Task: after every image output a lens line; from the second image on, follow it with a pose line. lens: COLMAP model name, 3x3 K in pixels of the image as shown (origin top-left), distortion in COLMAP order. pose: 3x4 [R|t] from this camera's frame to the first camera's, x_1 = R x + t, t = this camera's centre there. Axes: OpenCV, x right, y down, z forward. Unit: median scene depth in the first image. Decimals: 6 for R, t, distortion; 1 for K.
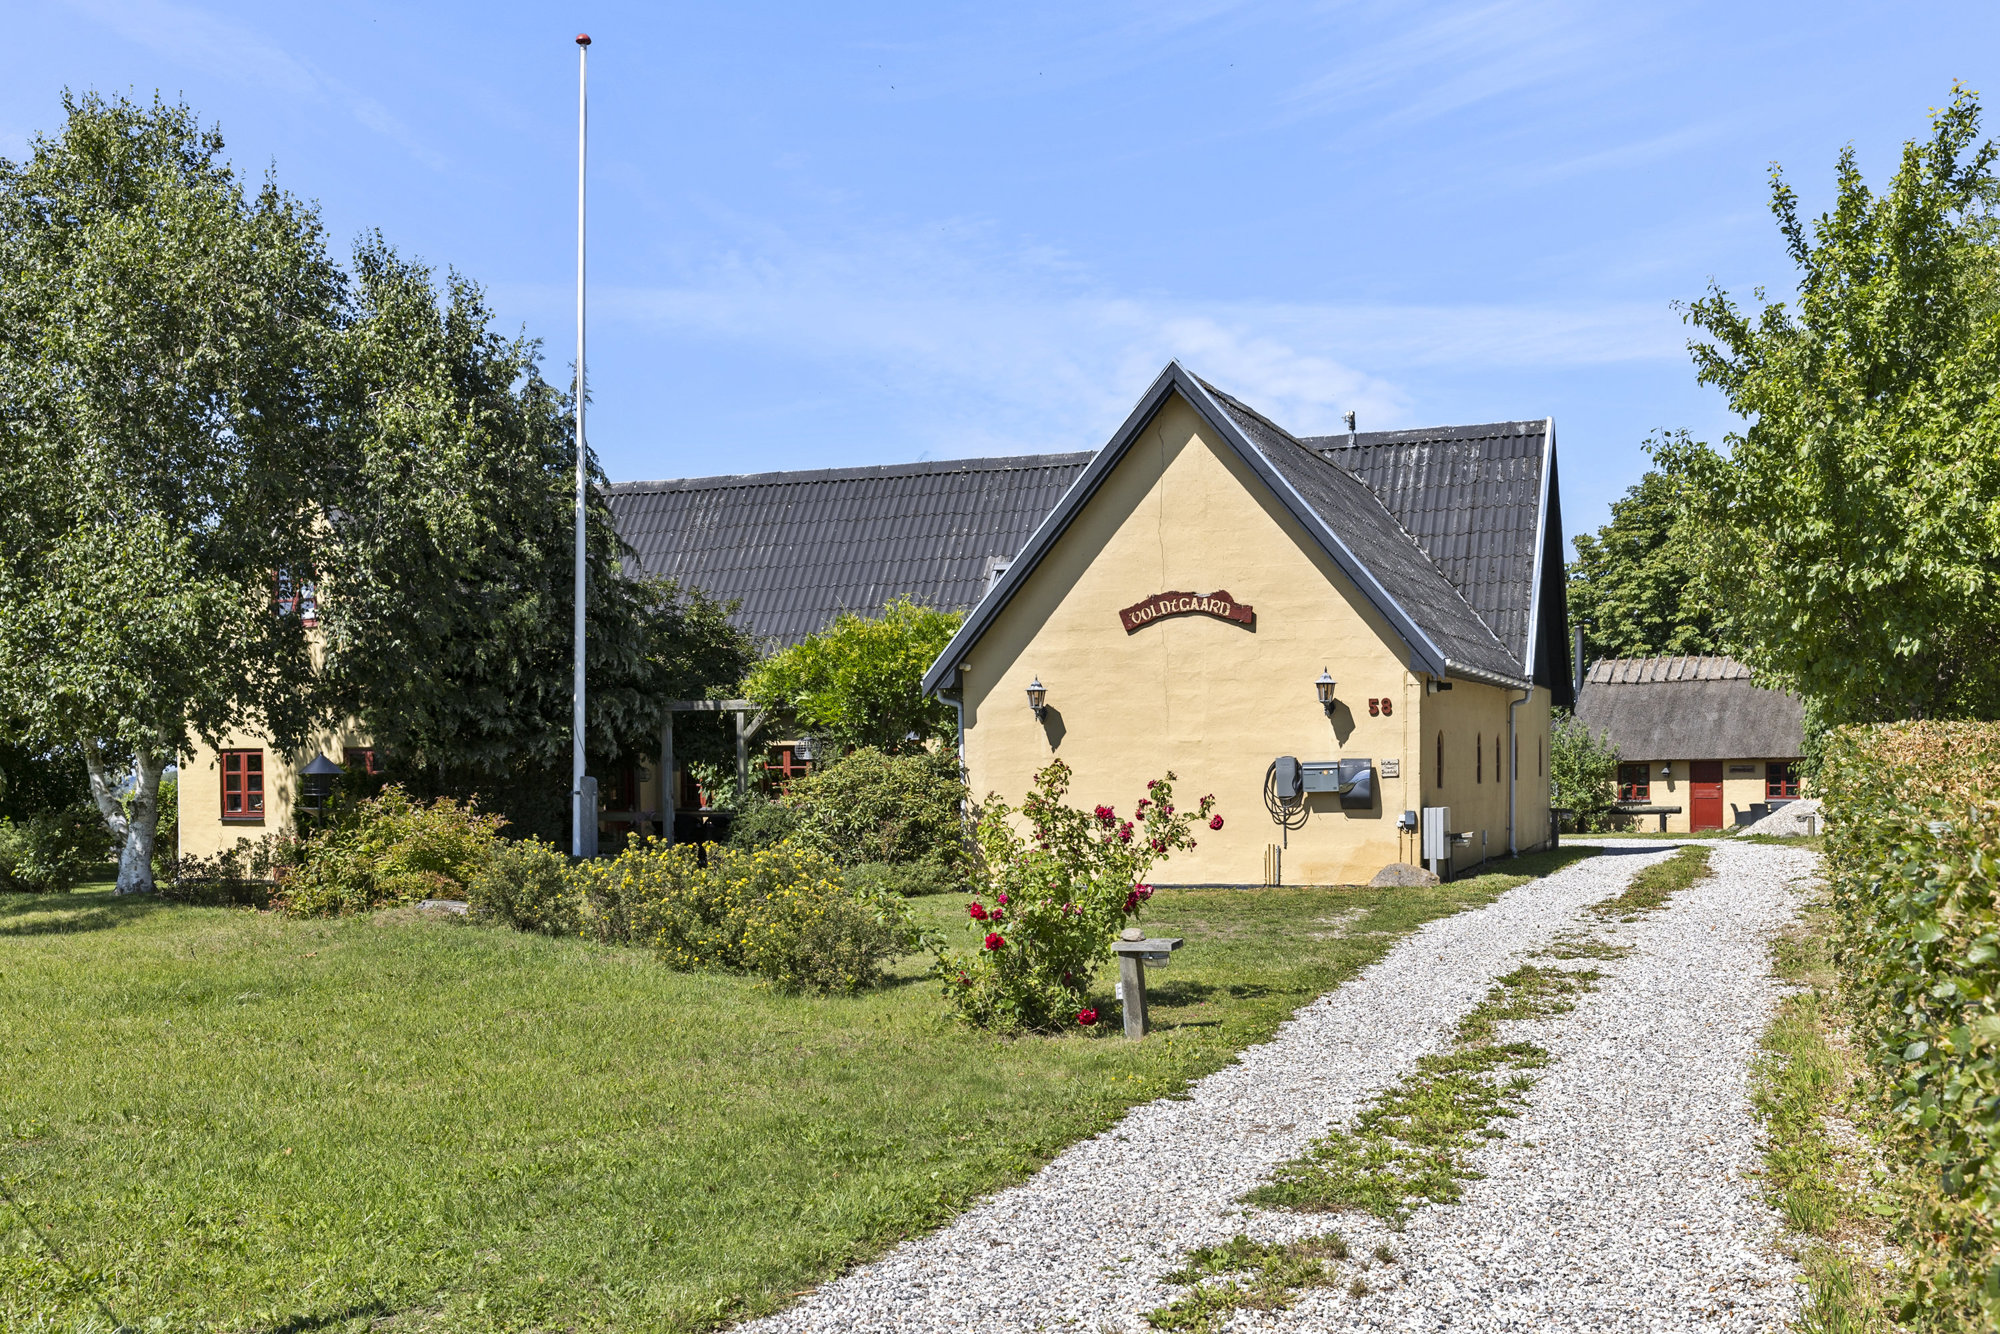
lens RADIAL K [[2215.1, 0, 1000.0], [0, 2215.1, 667.0], [0, 0, 1]] dist [0.002823, 0.000069]
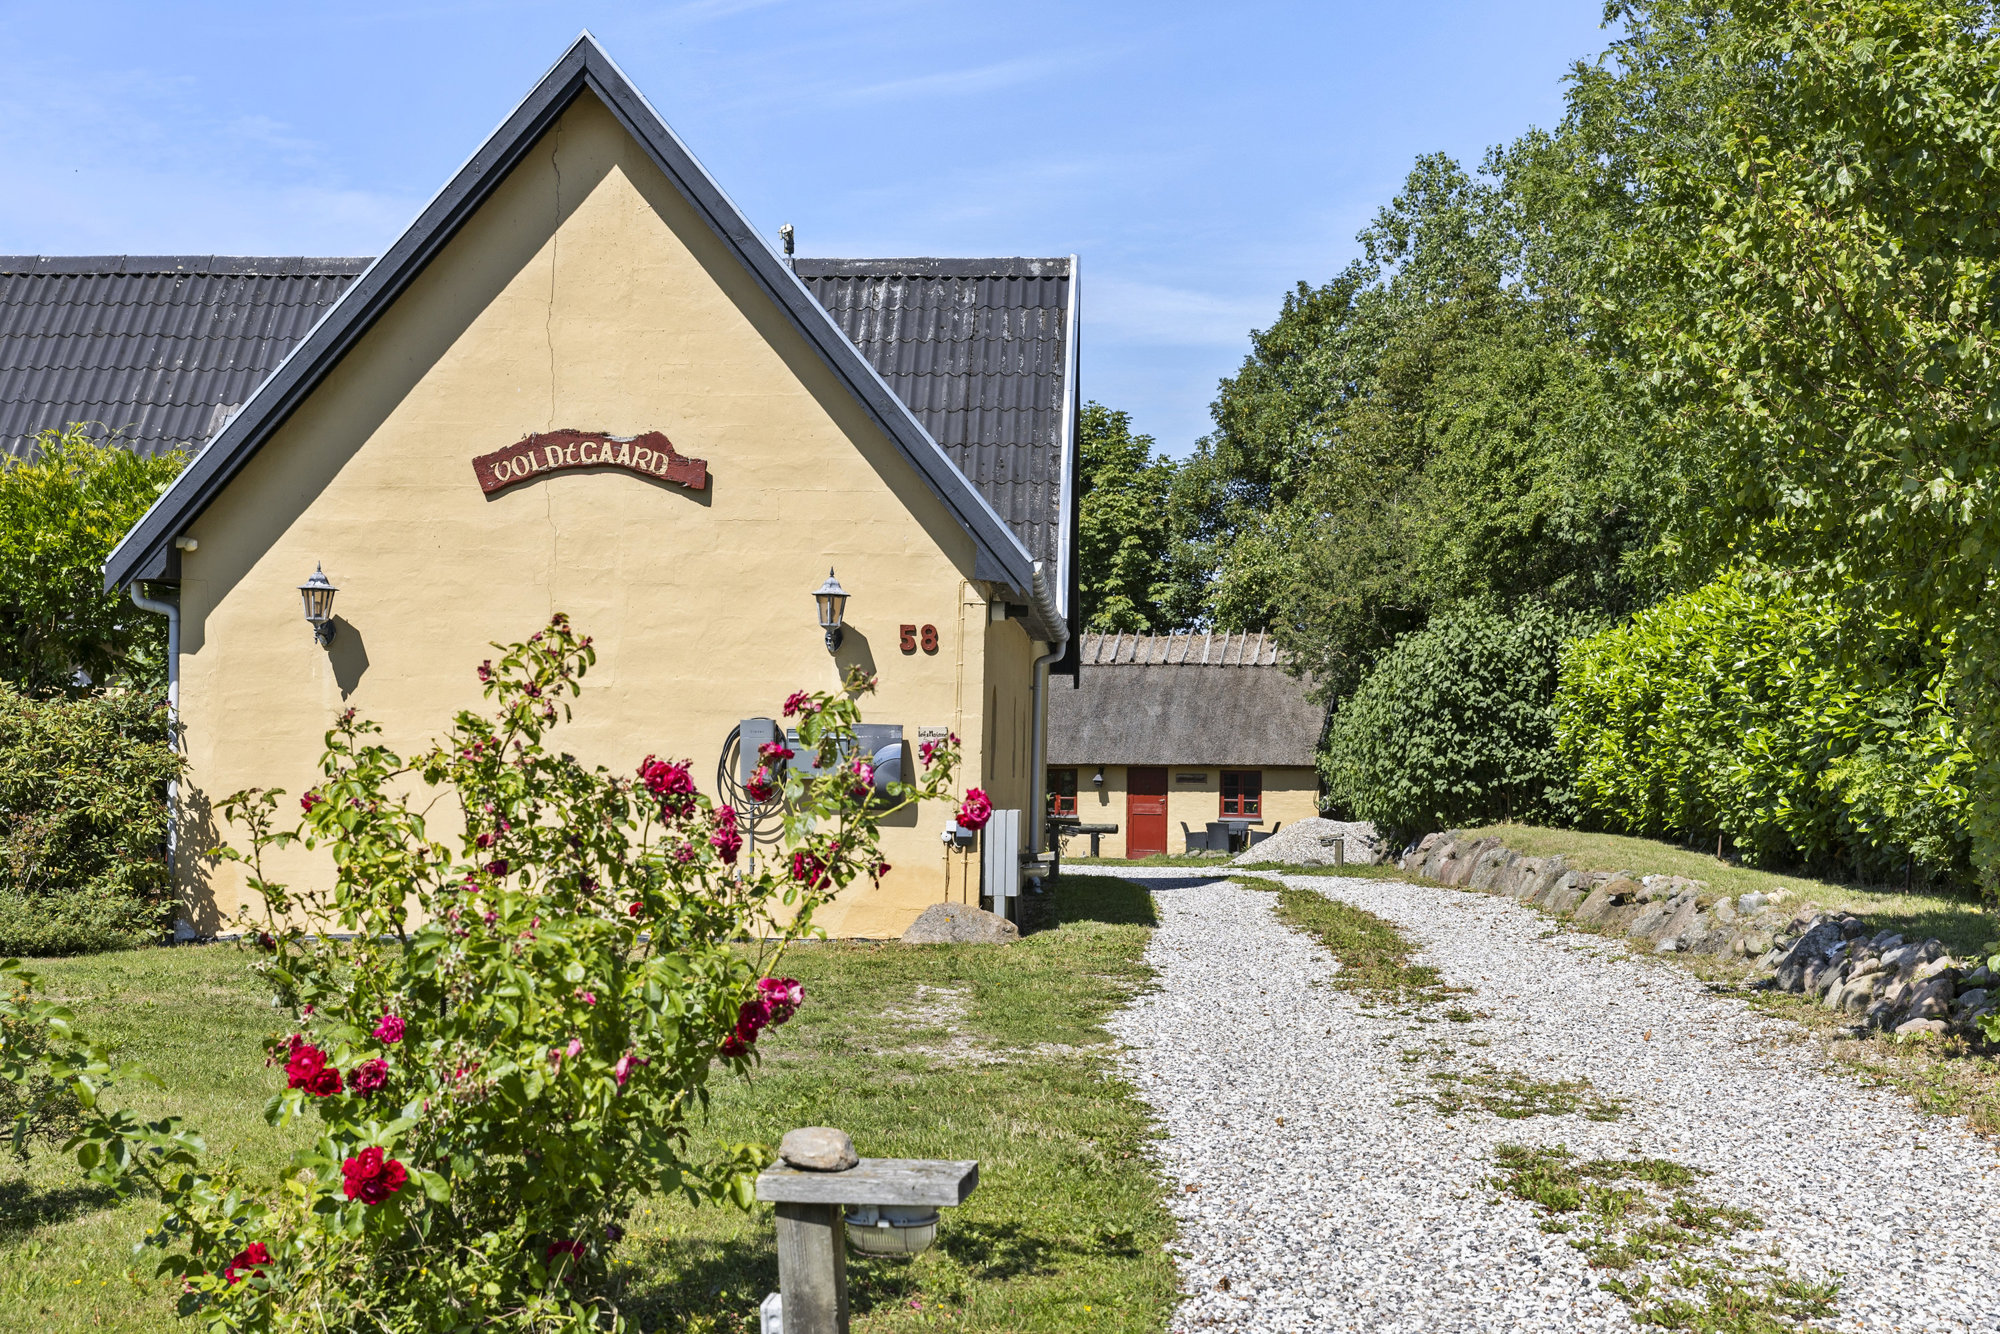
lens RADIAL K [[2596.3, 0, 999.9], [0, 2596.3, 634.5], [0, 0, 1]] dist [0.018103, 0.009548]
pose [[0.953469, 0.041233, 0.298659, -0.015345], [-0.038562, 0.999146, -0.014832, 0.025102], [-0.299015, 0.002624, 0.954245, 0.312288]]
